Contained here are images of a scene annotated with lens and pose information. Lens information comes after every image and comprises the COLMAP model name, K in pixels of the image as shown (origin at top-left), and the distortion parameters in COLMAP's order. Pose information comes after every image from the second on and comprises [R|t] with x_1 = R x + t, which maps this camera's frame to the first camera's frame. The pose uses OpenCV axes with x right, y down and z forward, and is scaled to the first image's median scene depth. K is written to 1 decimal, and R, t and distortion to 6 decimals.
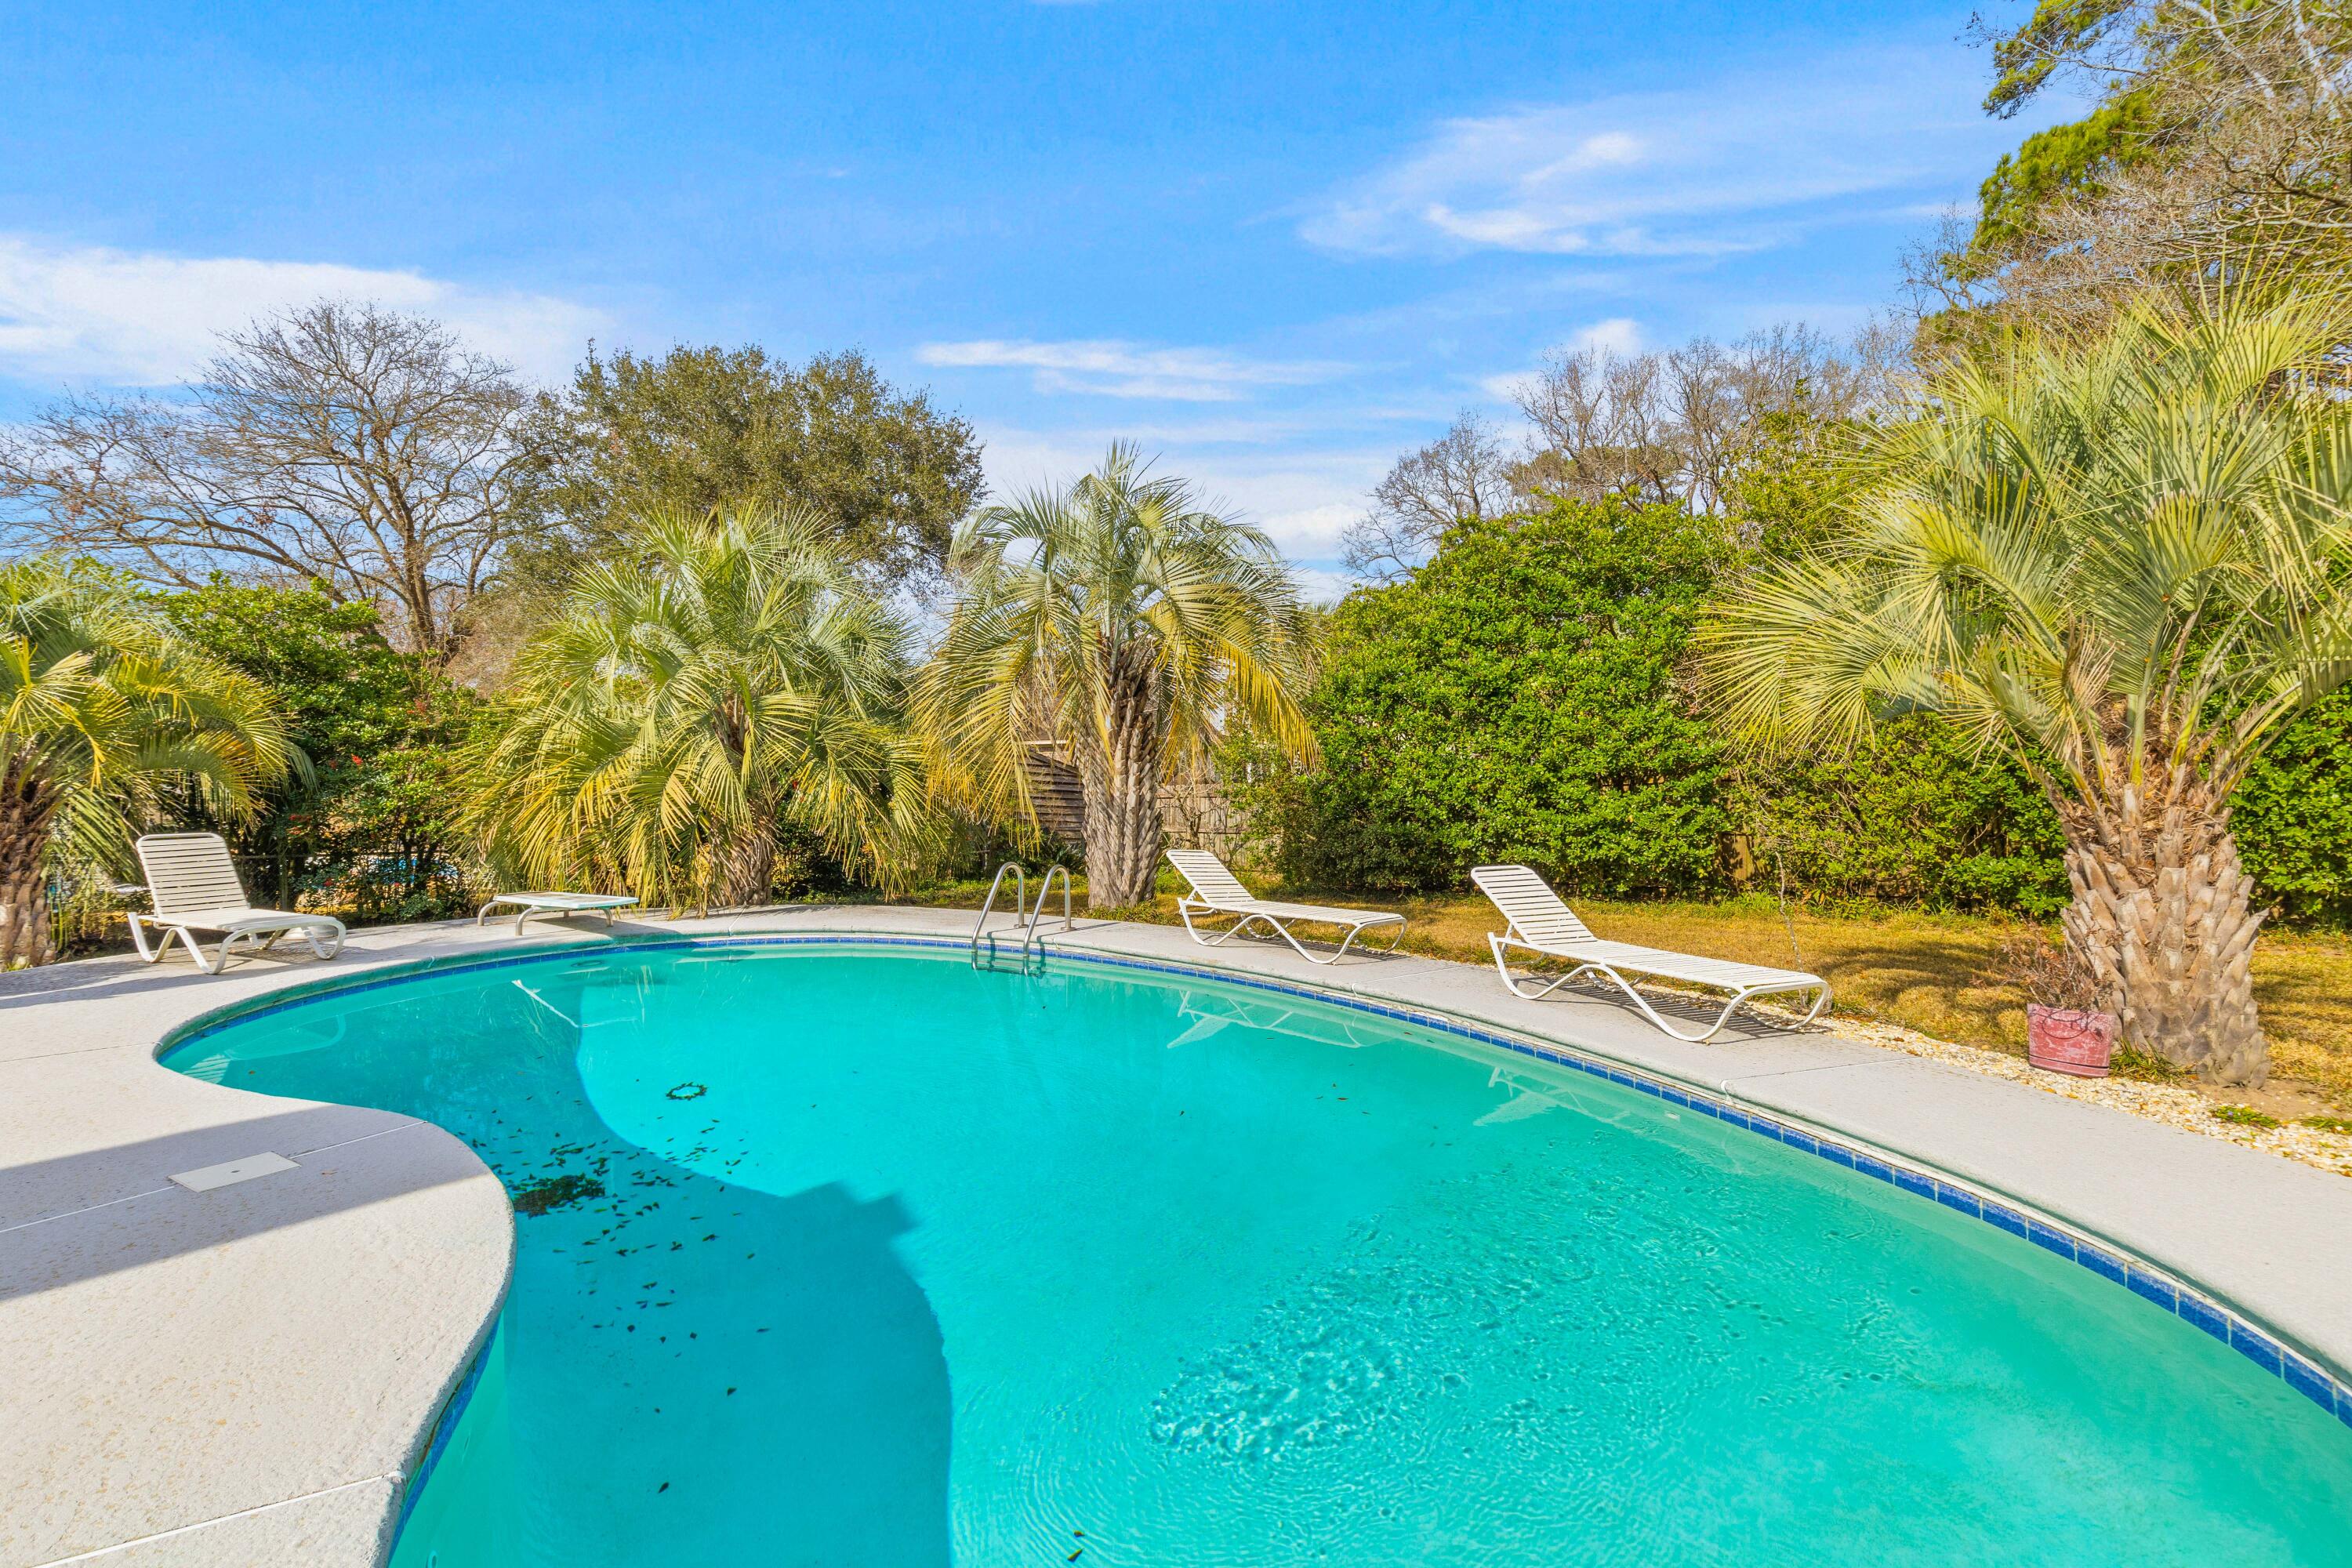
lens RADIAL K [[1074.0, 0, 1176.0], [0, 1074.0, 784.0], [0, 0, 1]] dist [0.001517, 0.000089]
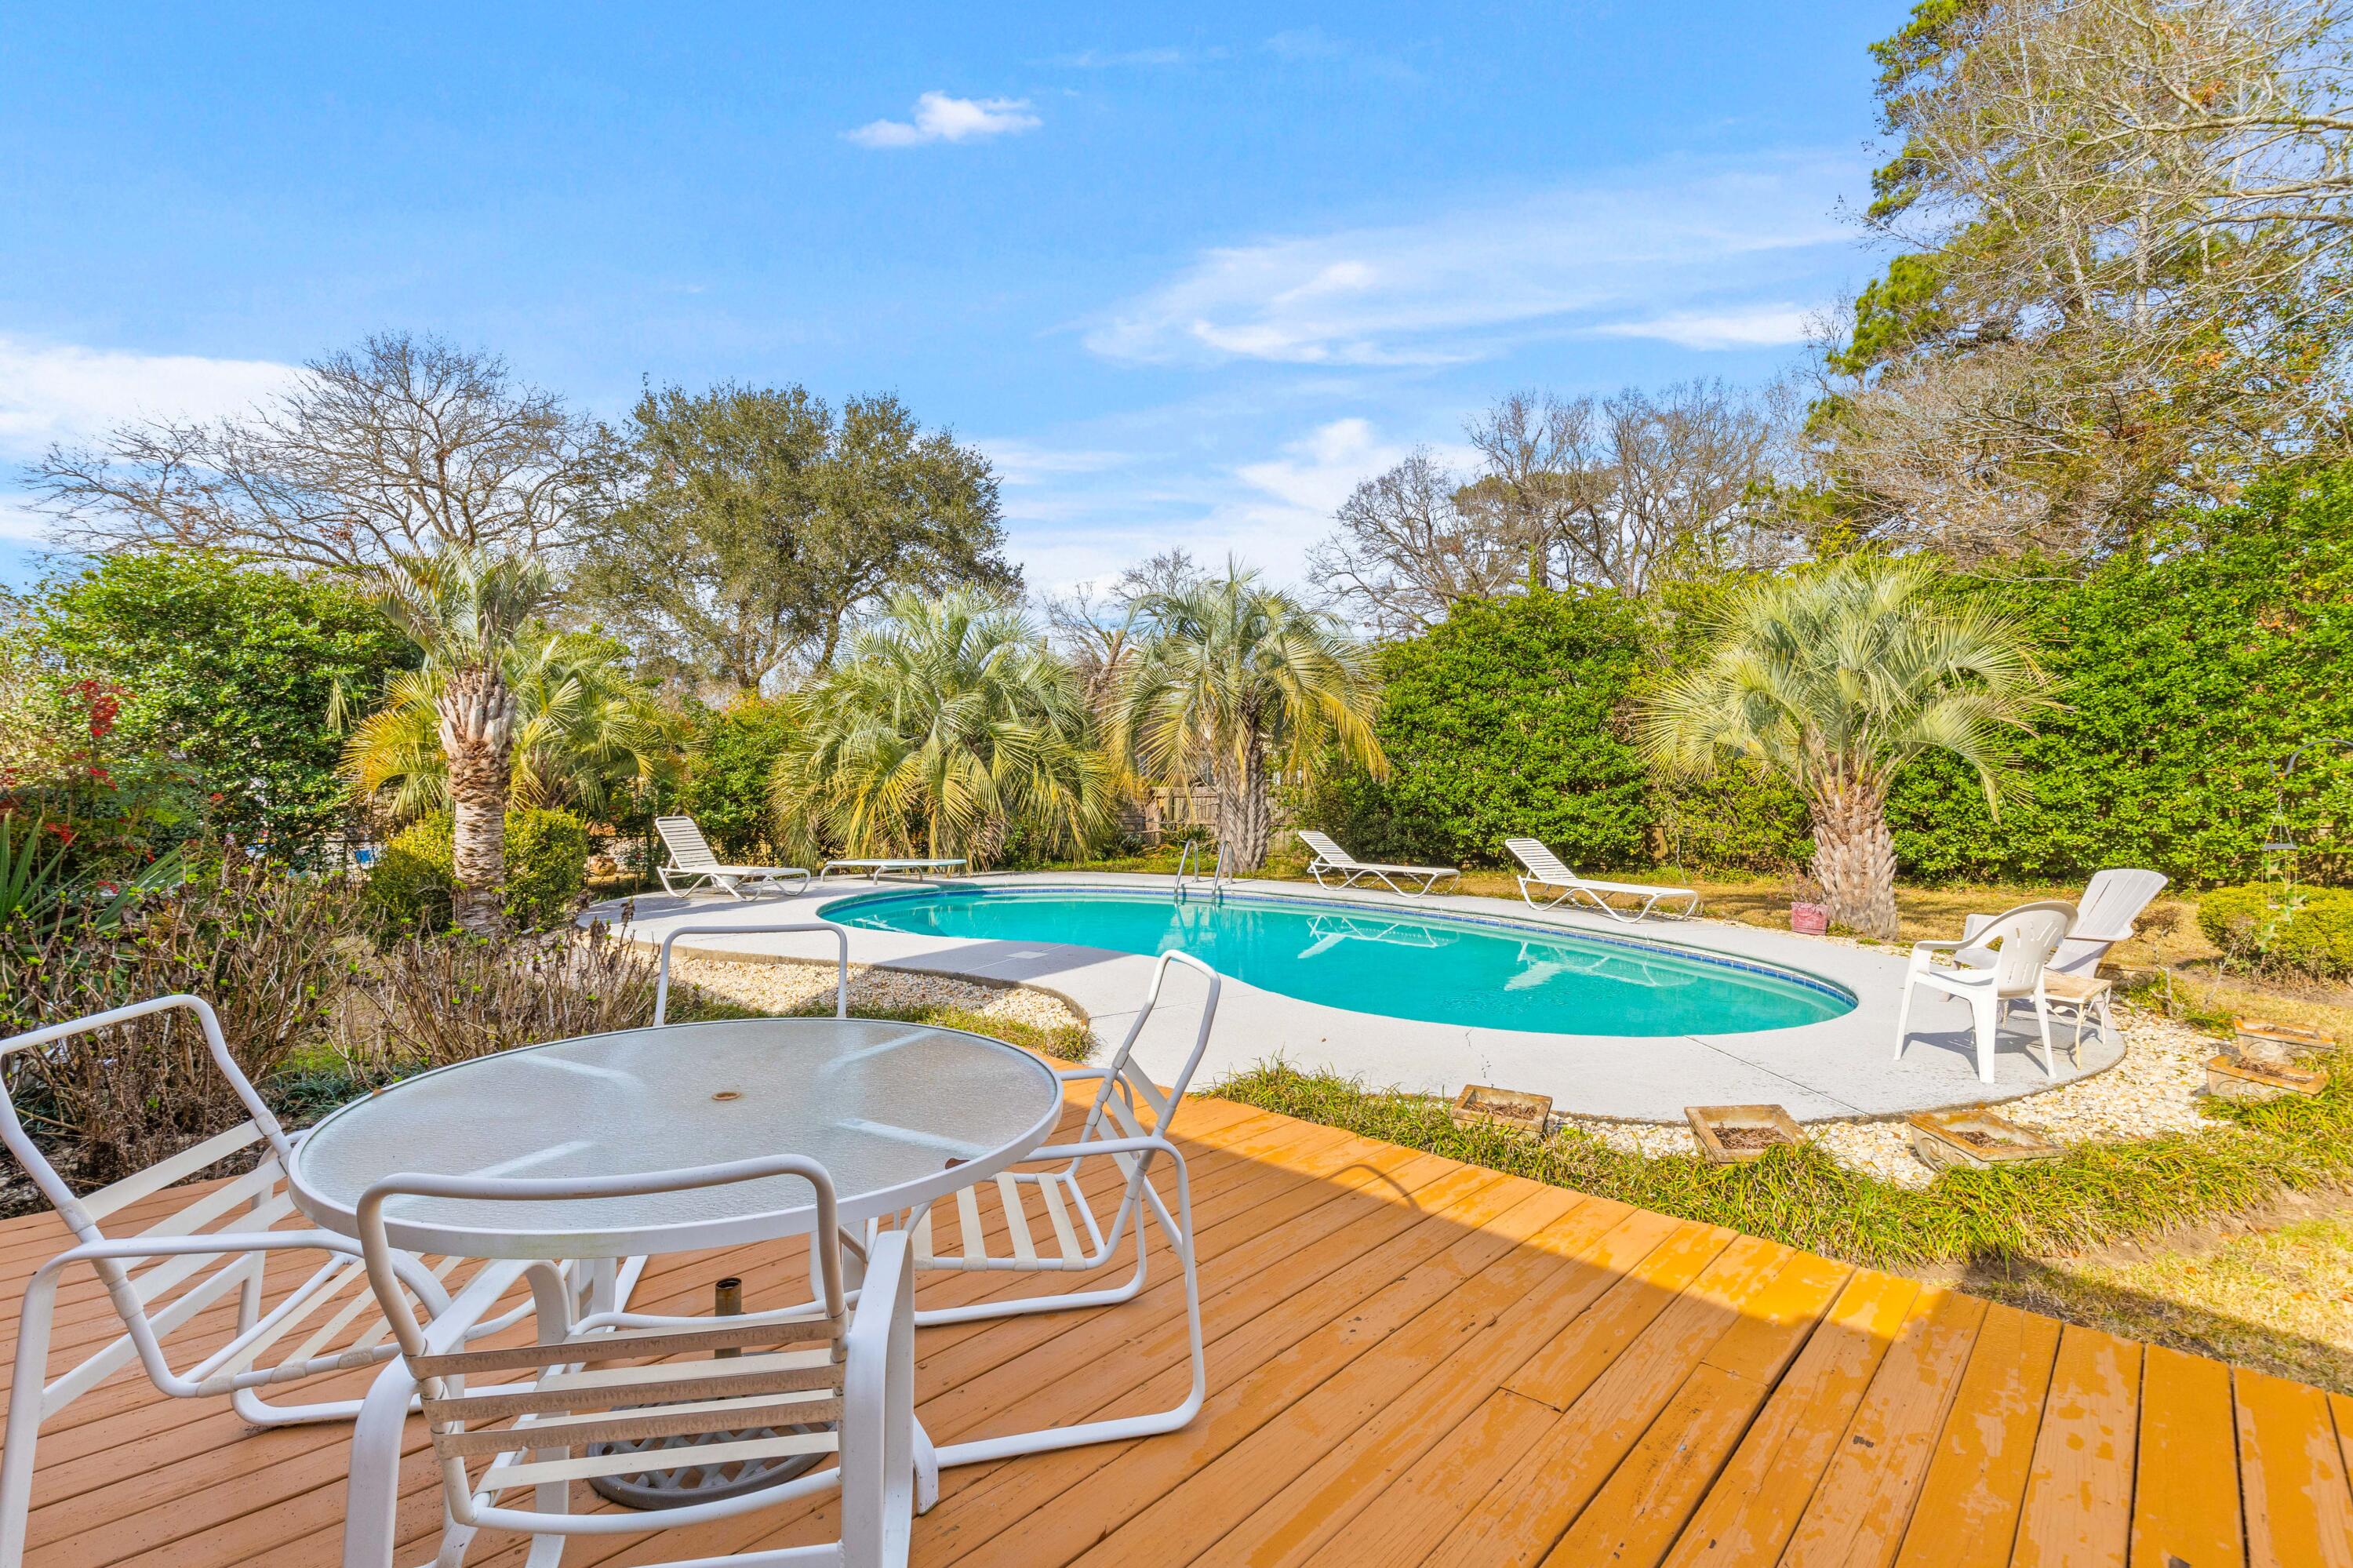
lens RADIAL K [[1091.0, 0, 1173.2], [0, 1091.0, 785.1], [0, 0, 1]] dist [-0.000044, -0.000452]
pose [[0.998094, 0.007396, 0.061275, -0.198288], [-0.007562, 0.999968, 0.002487, -0.005280], [-0.061255, -0.002945, 0.998118, -0.388912]]
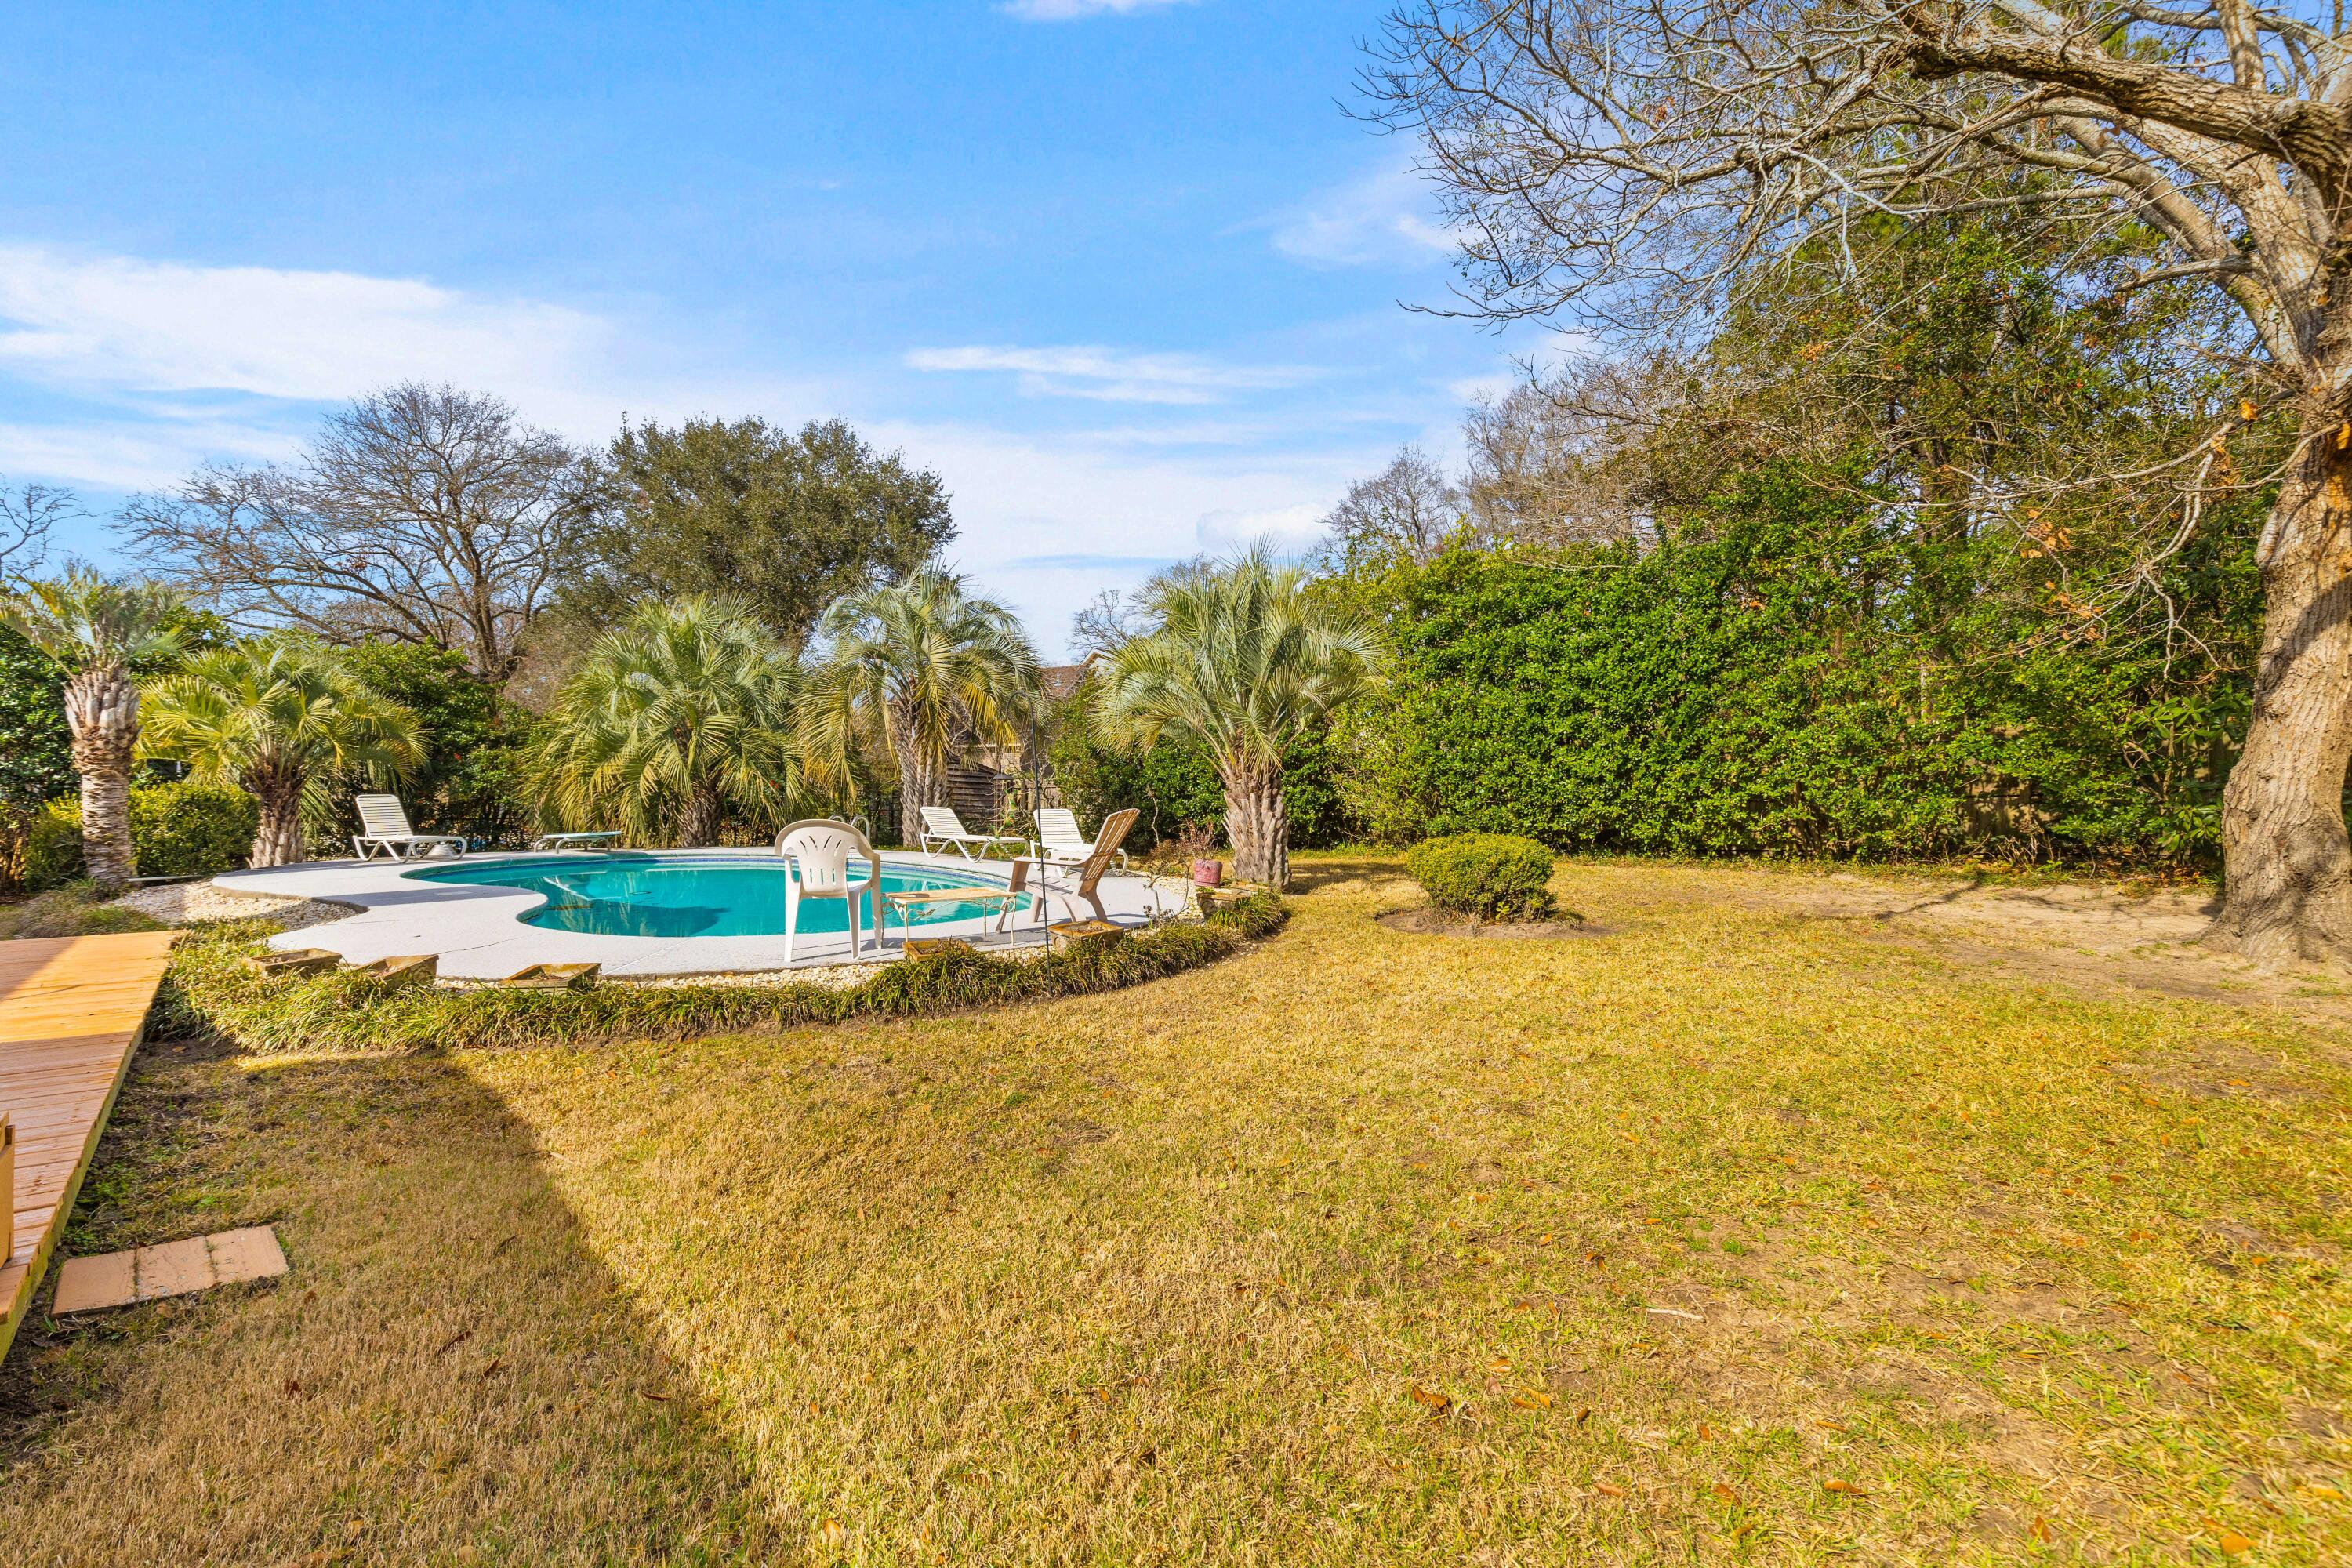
lens RADIAL K [[1074.0, 0, 1176.0], [0, 1074.0, 784.0], [0, 0, 1]] dist [0.001517, 0.000089]
pose [[0.999386, 0.001821, -0.034997, 0.325313], [-0.001929, 0.999993, -0.003074, 0.020293], [0.034991, 0.003140, 0.999383, -0.508066]]
